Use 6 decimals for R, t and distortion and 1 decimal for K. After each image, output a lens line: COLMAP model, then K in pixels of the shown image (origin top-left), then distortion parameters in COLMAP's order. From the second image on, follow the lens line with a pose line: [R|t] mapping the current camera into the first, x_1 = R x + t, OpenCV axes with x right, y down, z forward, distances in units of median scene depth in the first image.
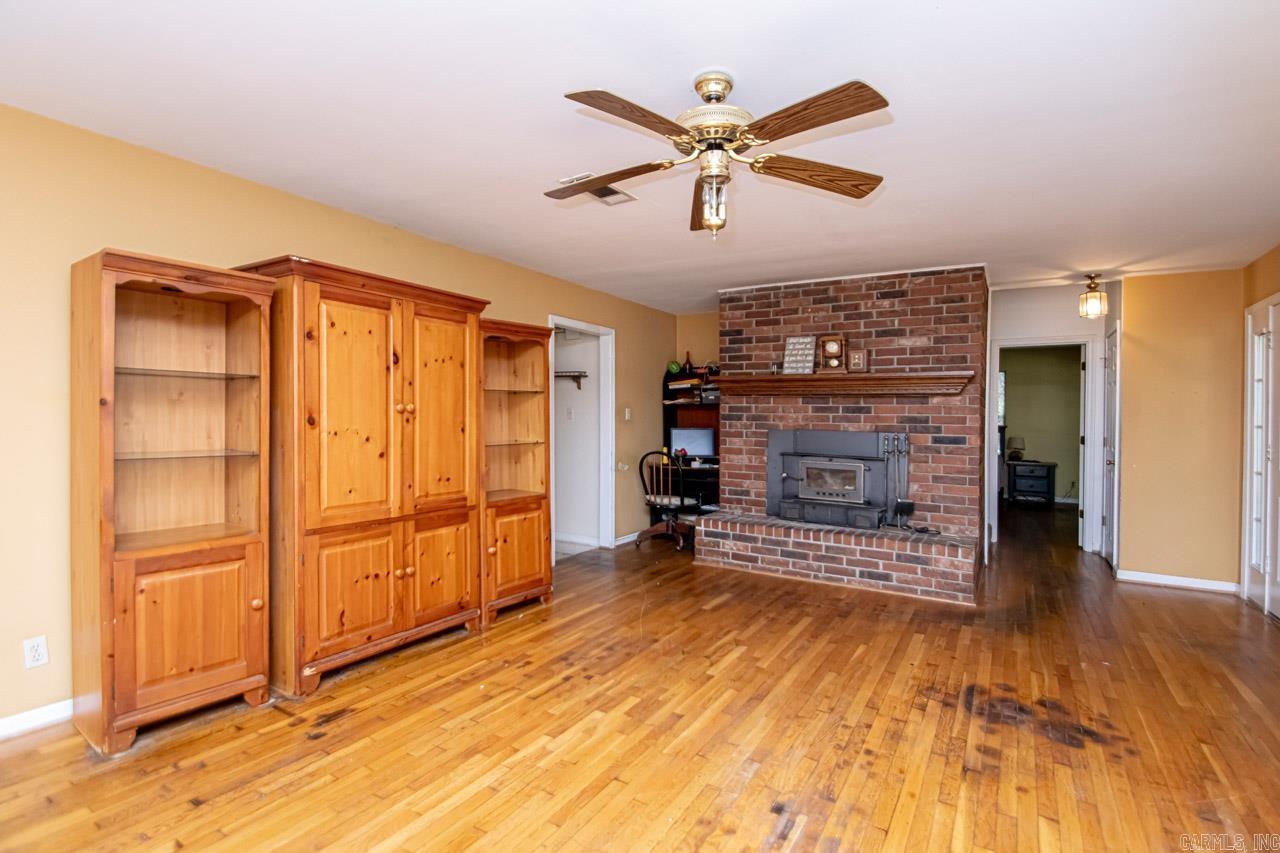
lens RADIAL K [[623.3, 0, 642.4], [0, 623.3, 418.5], [0, 0, 1]] dist [0.022147, -0.028103]
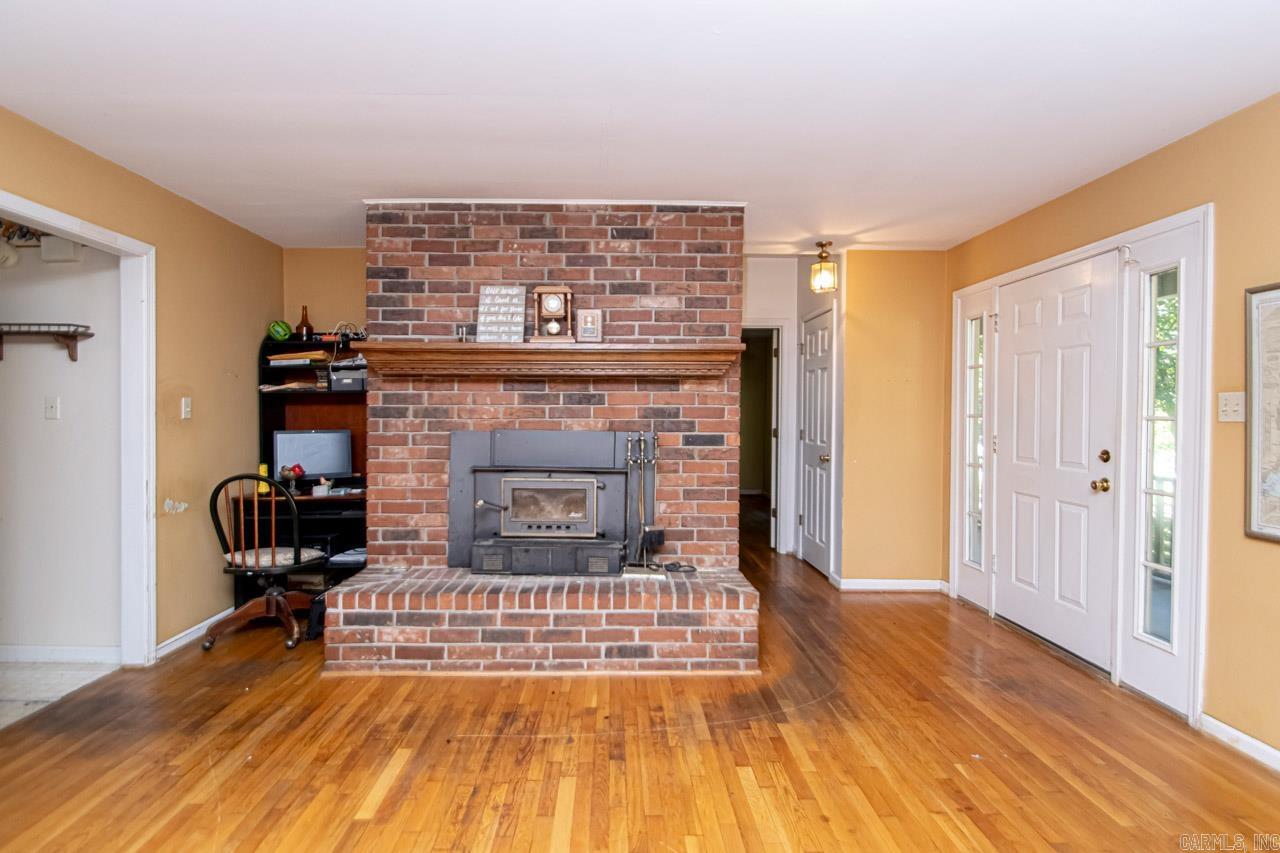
lens RADIAL K [[705.2, 0, 638.2], [0, 705.2, 399.0], [0, 0, 1]] dist [0.022338, -0.024414]
pose [[0.864574, -0.001909, 0.502502, 0.008422], [0.011957, 0.999788, -0.016773, -0.000457], [-0.502364, 0.020510, 0.864413, 0.309304]]
